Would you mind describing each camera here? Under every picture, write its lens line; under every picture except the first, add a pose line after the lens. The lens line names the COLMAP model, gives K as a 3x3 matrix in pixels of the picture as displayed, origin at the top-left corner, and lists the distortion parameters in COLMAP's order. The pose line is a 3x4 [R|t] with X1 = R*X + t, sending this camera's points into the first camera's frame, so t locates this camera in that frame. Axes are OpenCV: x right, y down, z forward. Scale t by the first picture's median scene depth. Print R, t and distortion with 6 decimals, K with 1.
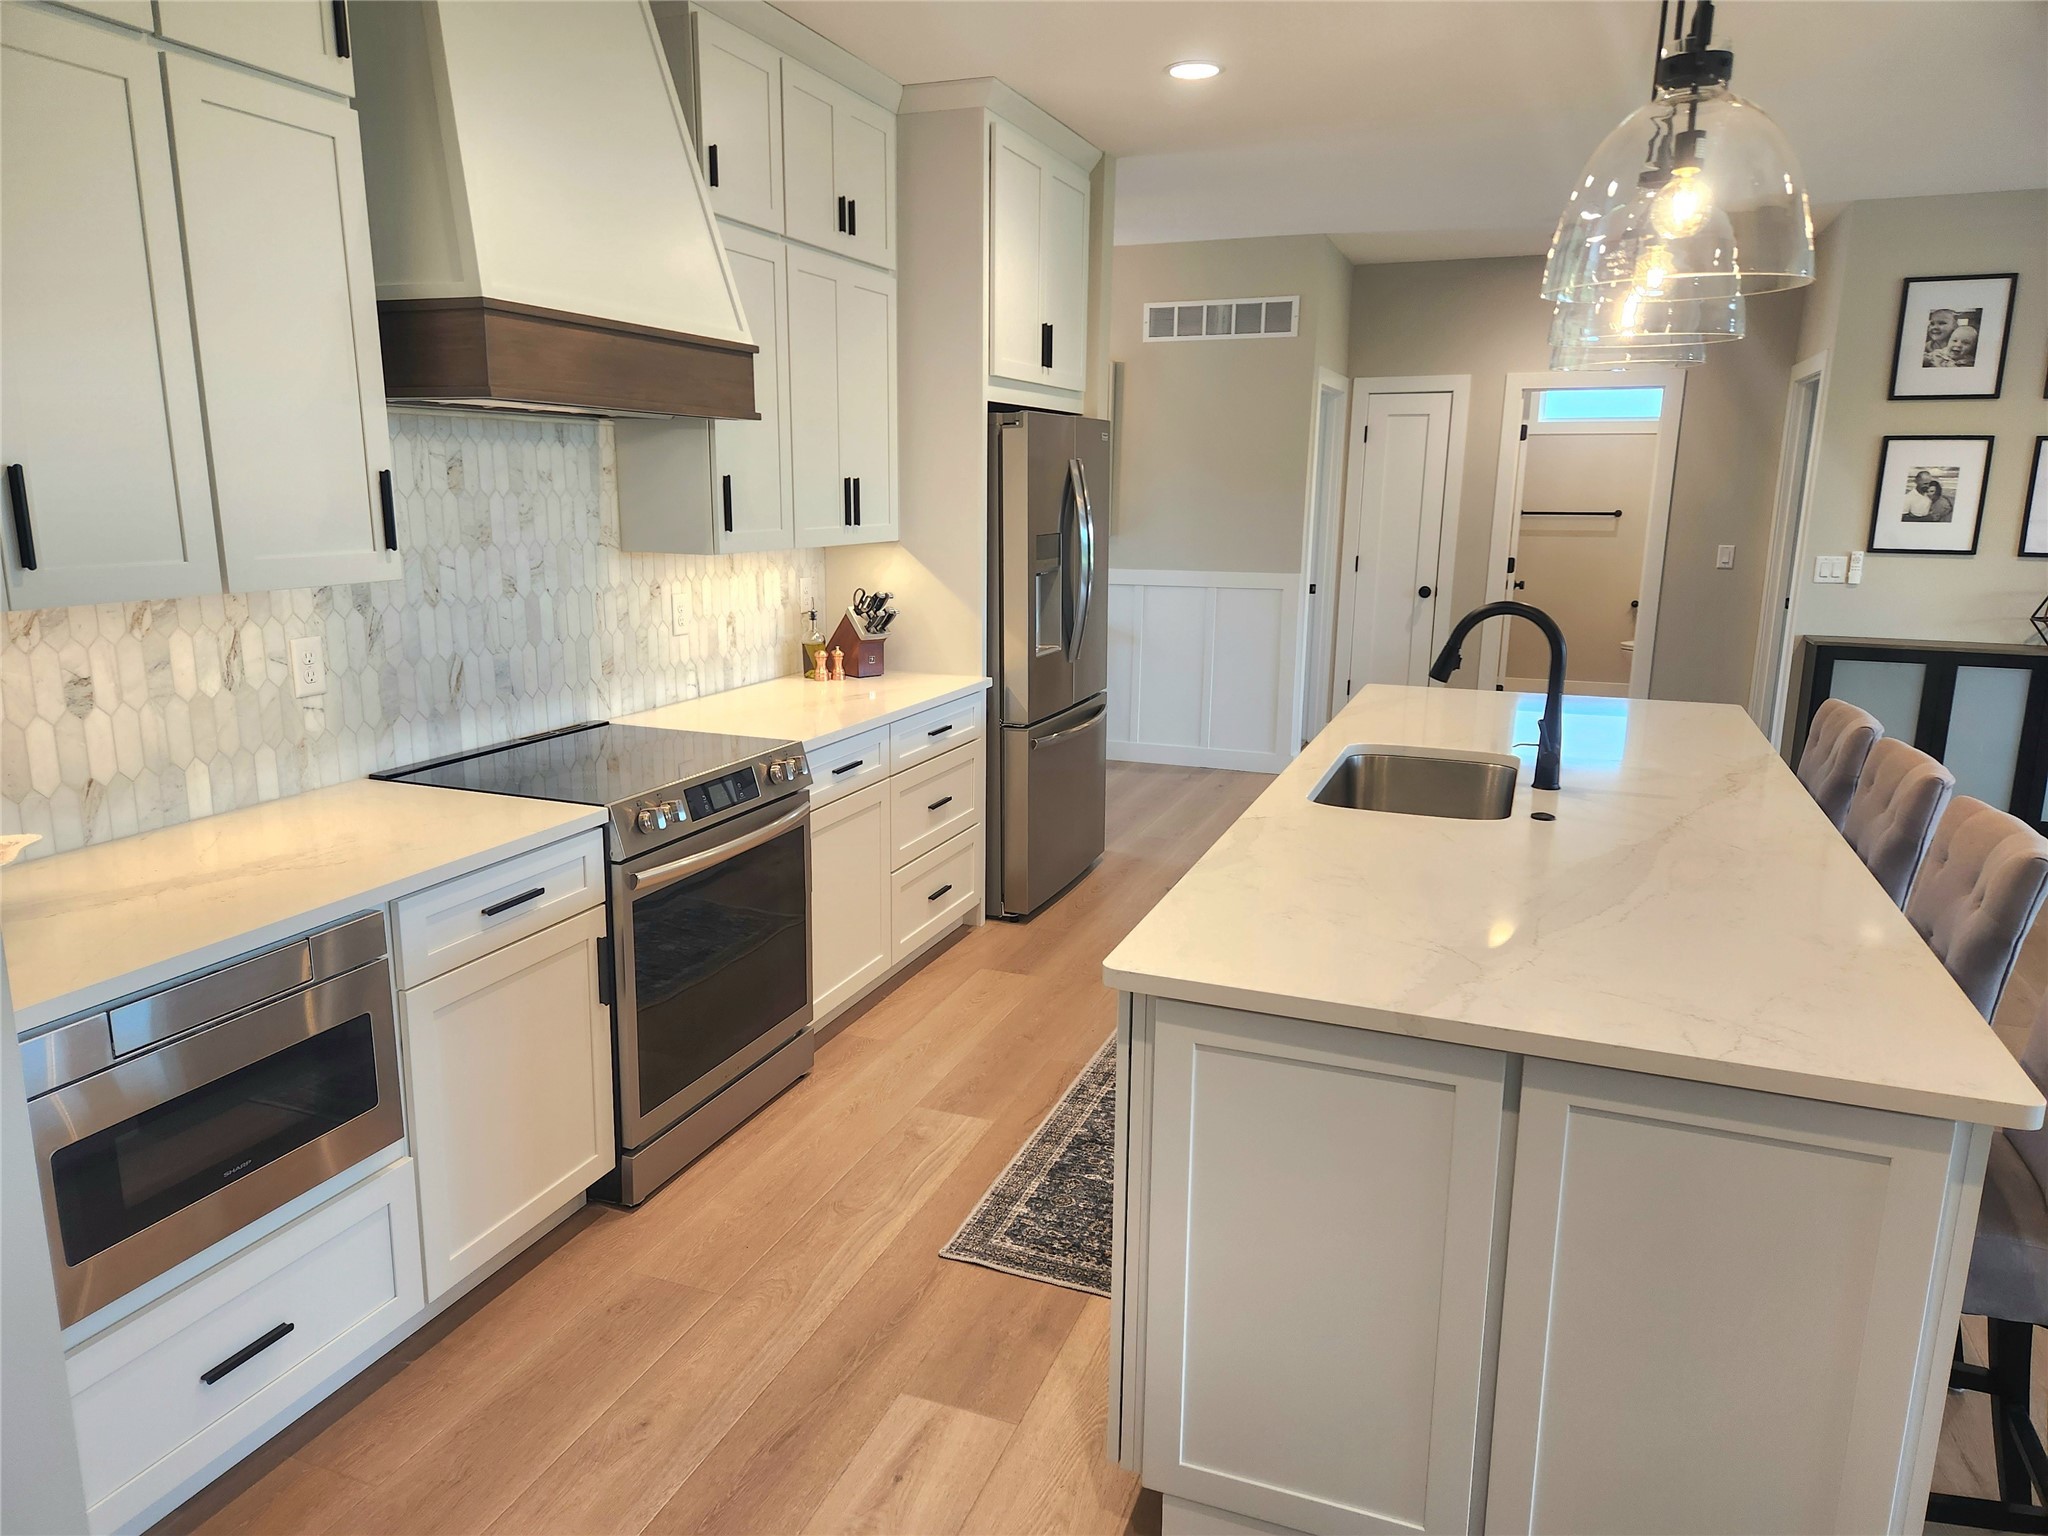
lens RADIAL K [[1362.0, 0, 1024.0], [0, 1362.0, 768.0], [0, 0, 1]] dist [0.095299, -0.090177]
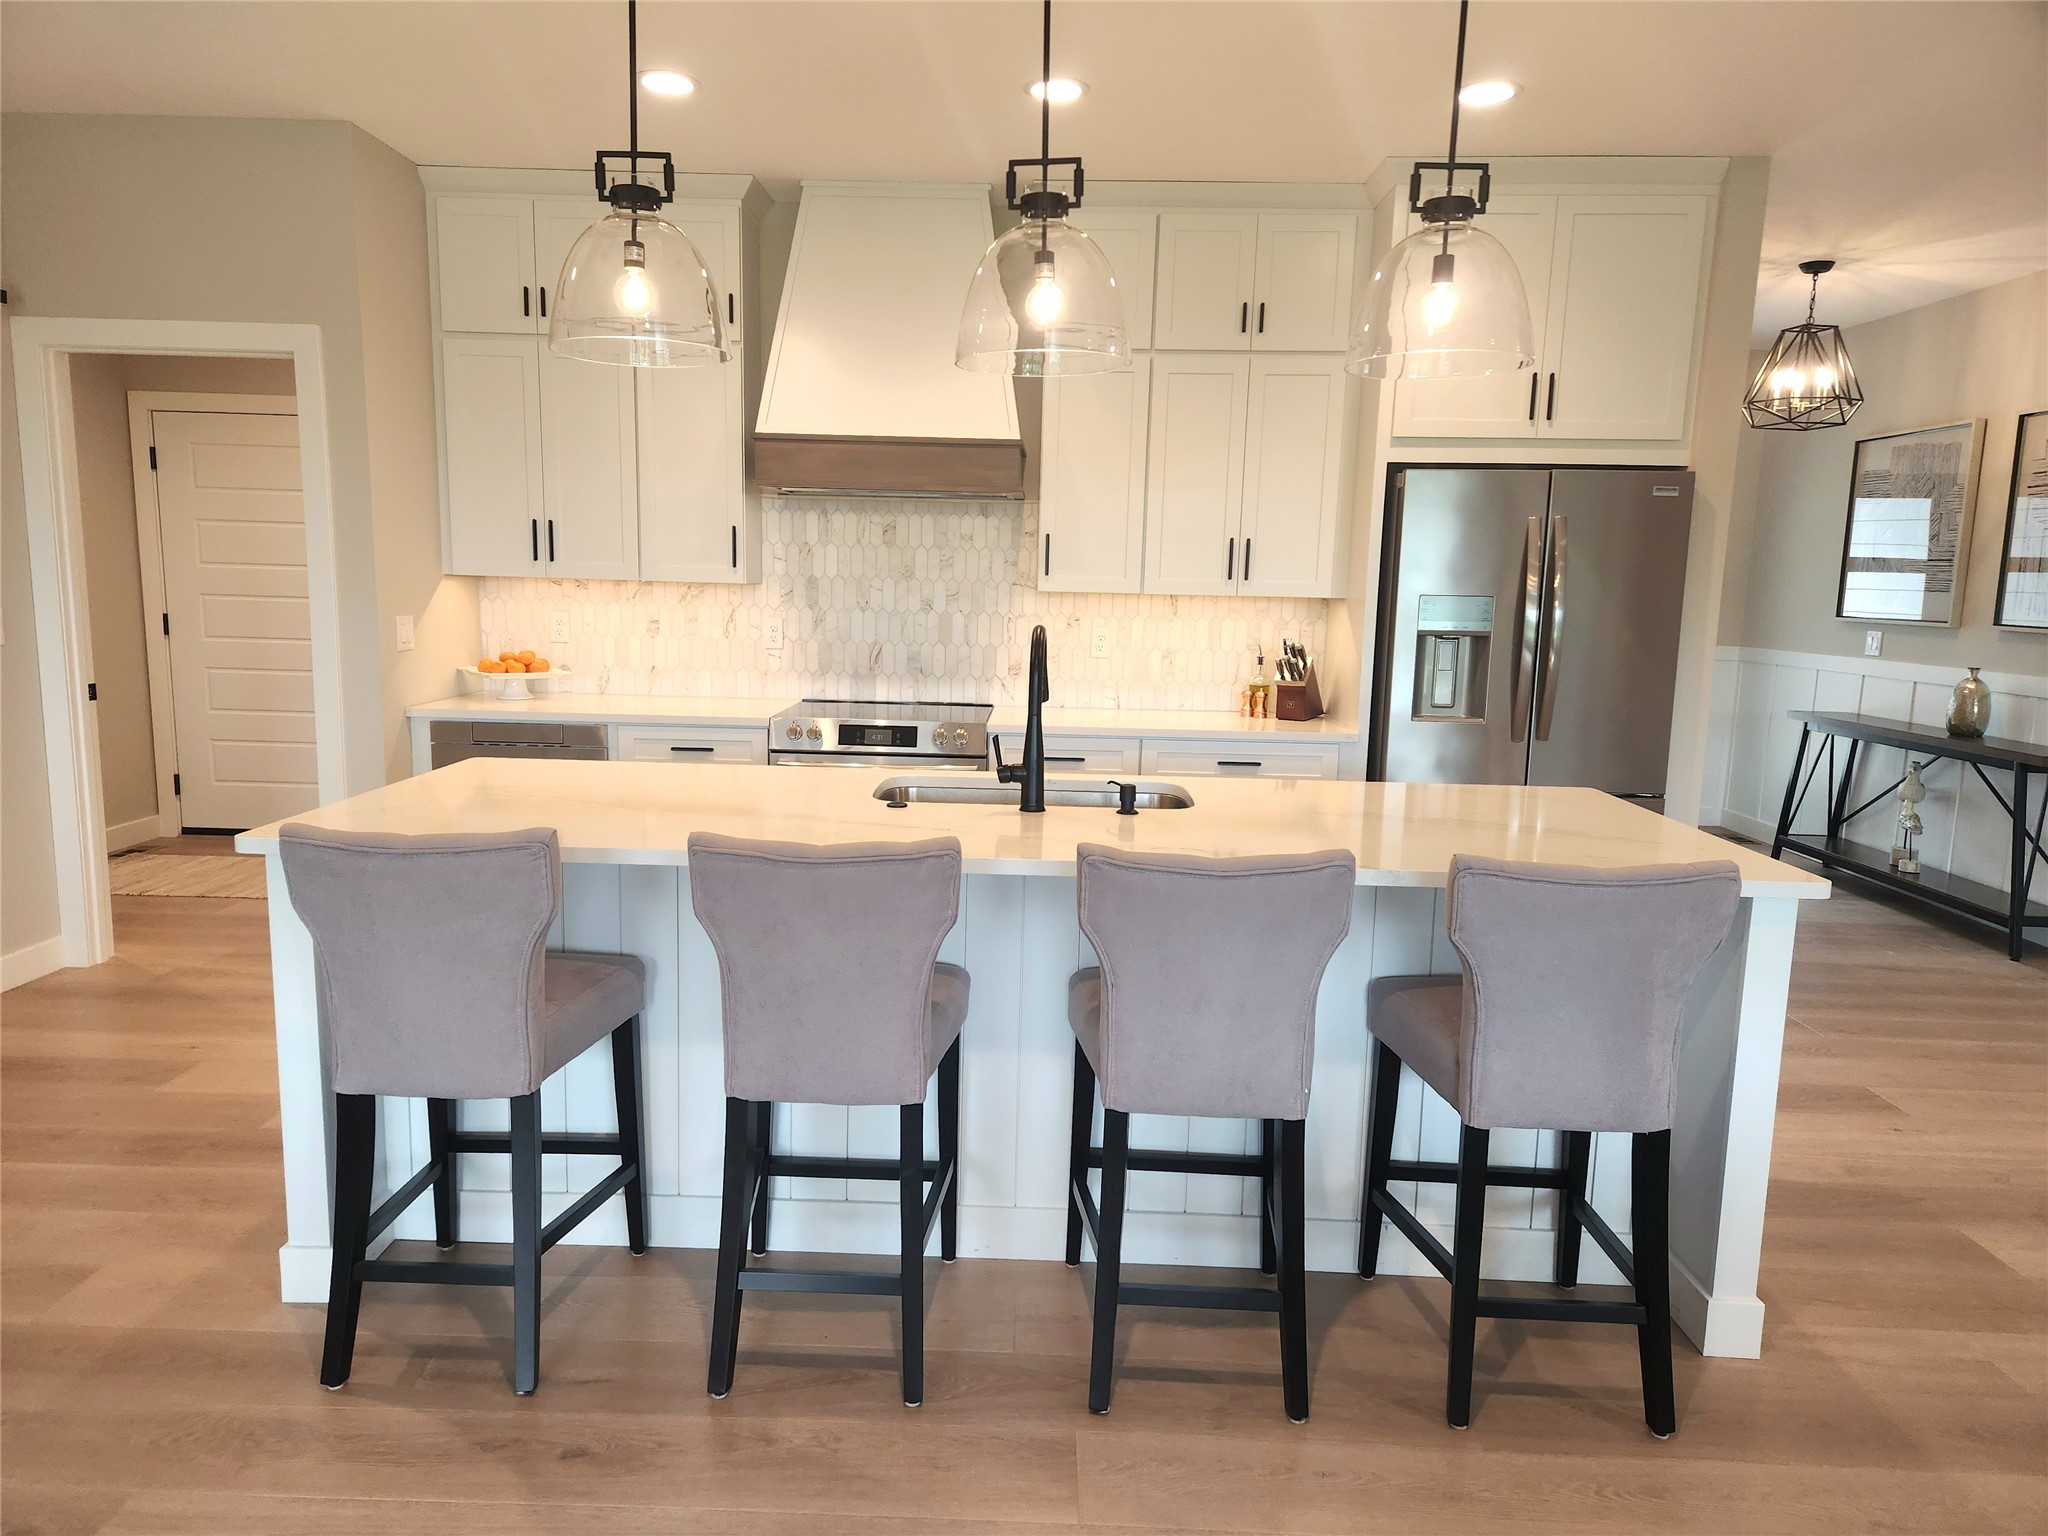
lens RADIAL K [[1362.6, 0, 996.3], [0, 1362.6, 773.3], [0, 0, 1]] dist [0.106668, -0.104602]
pose [[0.336929, 0.134405, -0.931887, 1.037653], [-0.216455, 0.974305, 0.062263, -0.052997], [0.916311, 0.180733, 0.357365, 0.494713]]
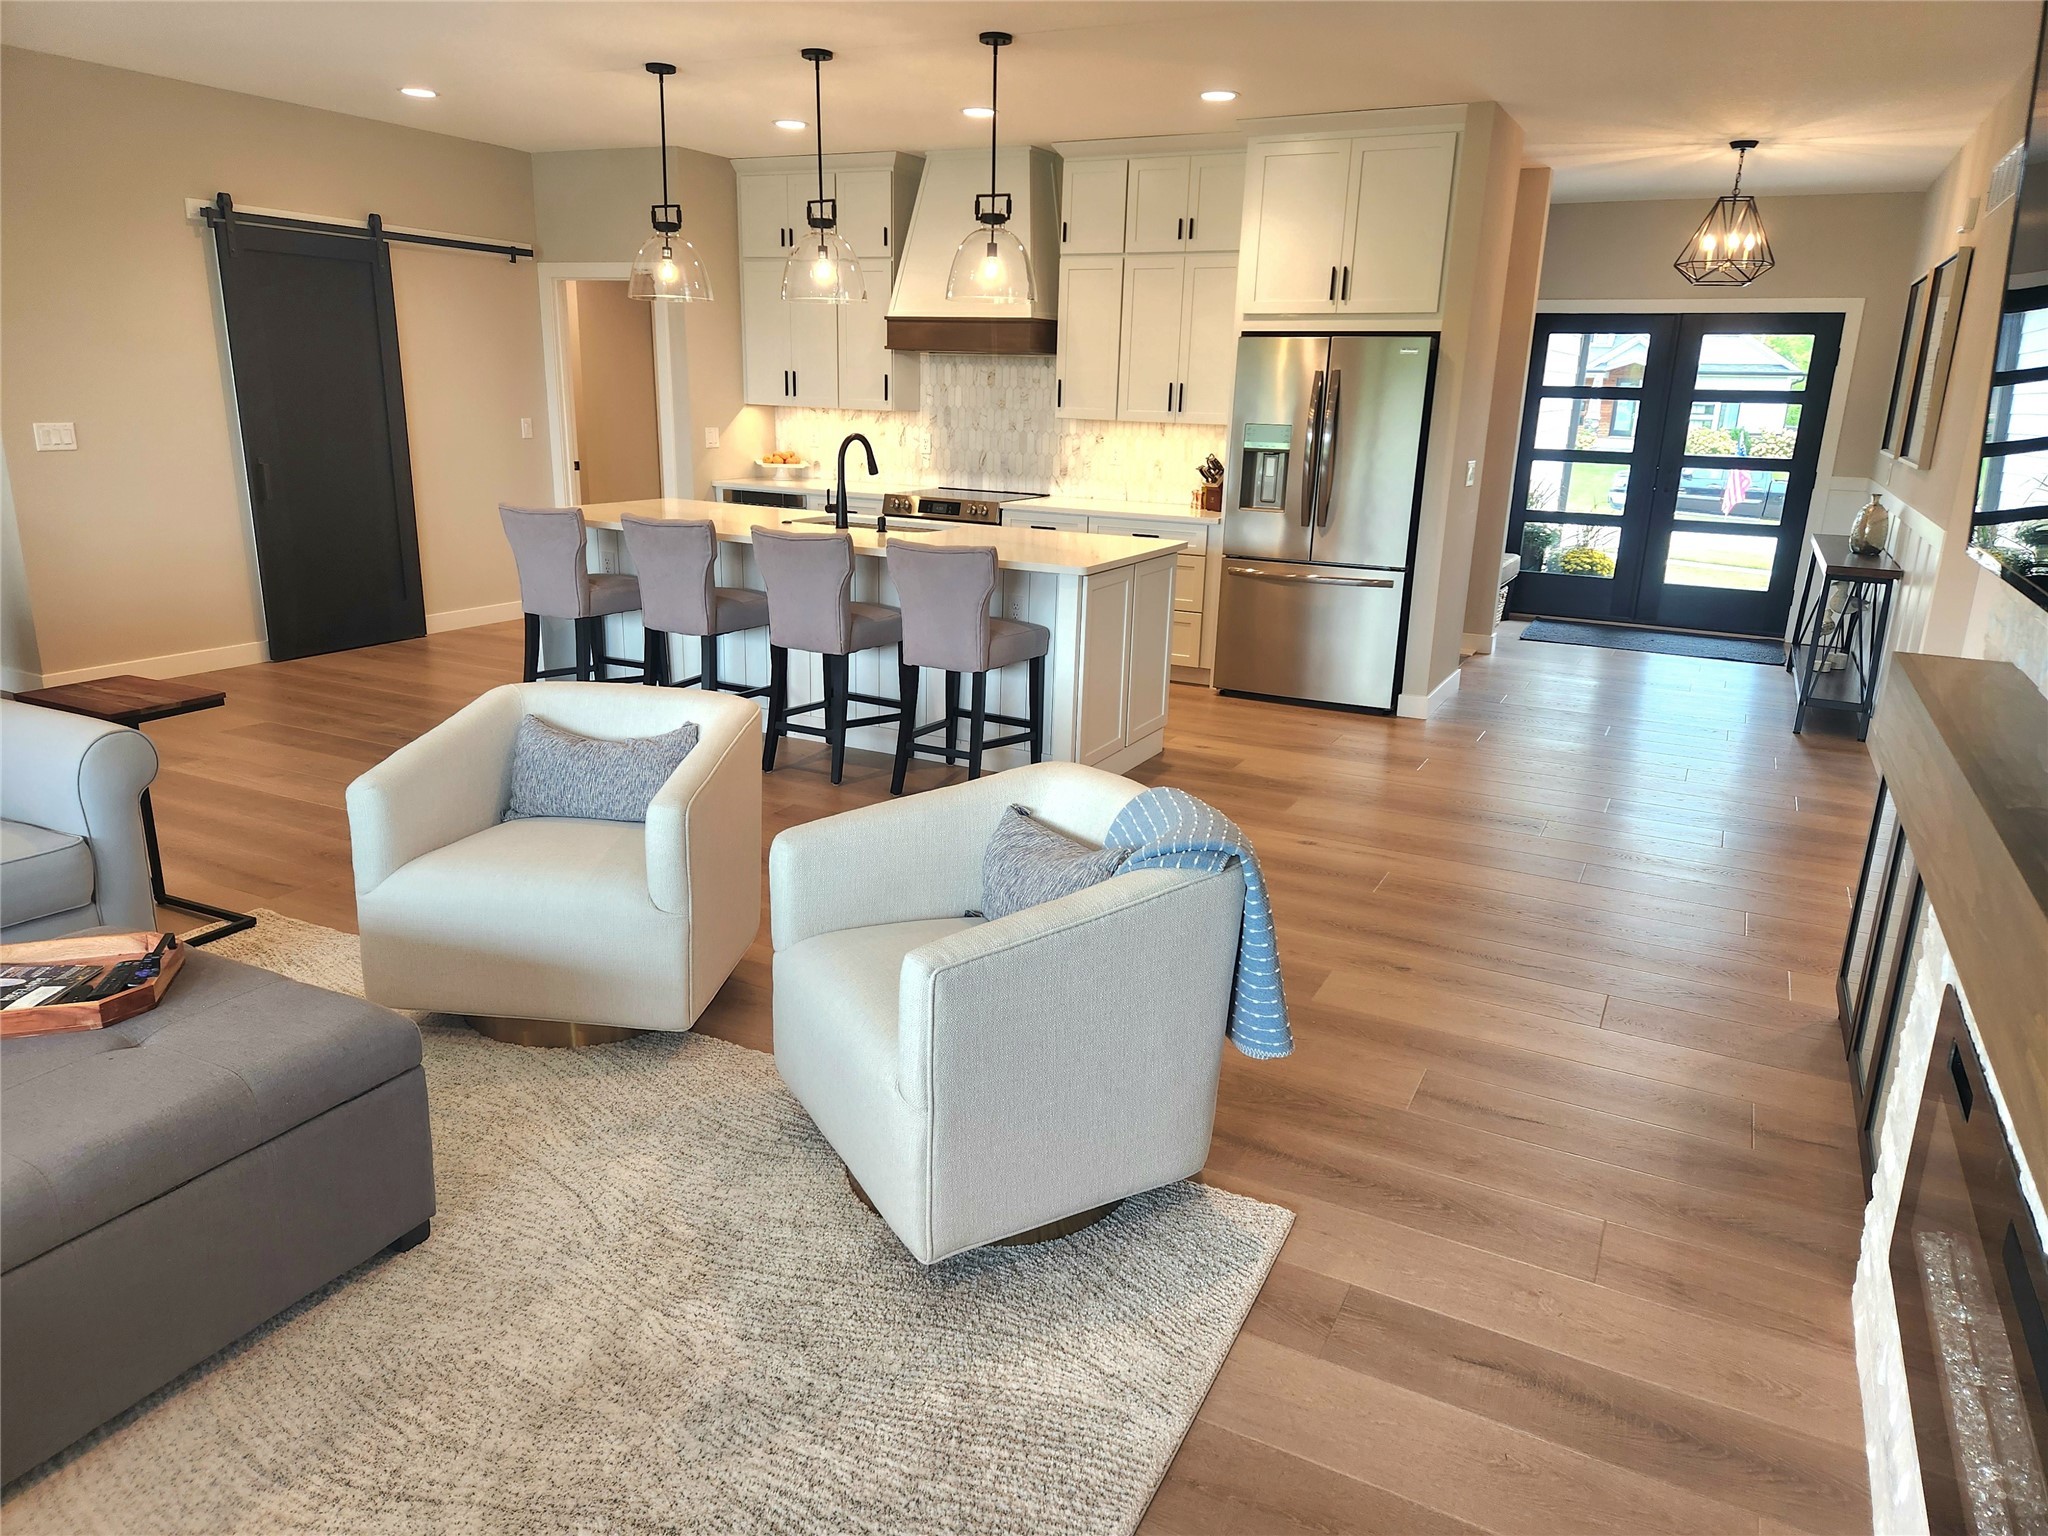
lens RADIAL K [[1362.0, 0, 1024.0], [0, 1362.0, 768.0], [0, 0, 1]] dist [0.095299, -0.090177]
pose [[-0.102857, 0.256632, -0.961020, 1.899926], [-0.236130, 0.932227, 0.274216, -0.215417], [0.966262, 0.255131, -0.035287, 1.139325]]
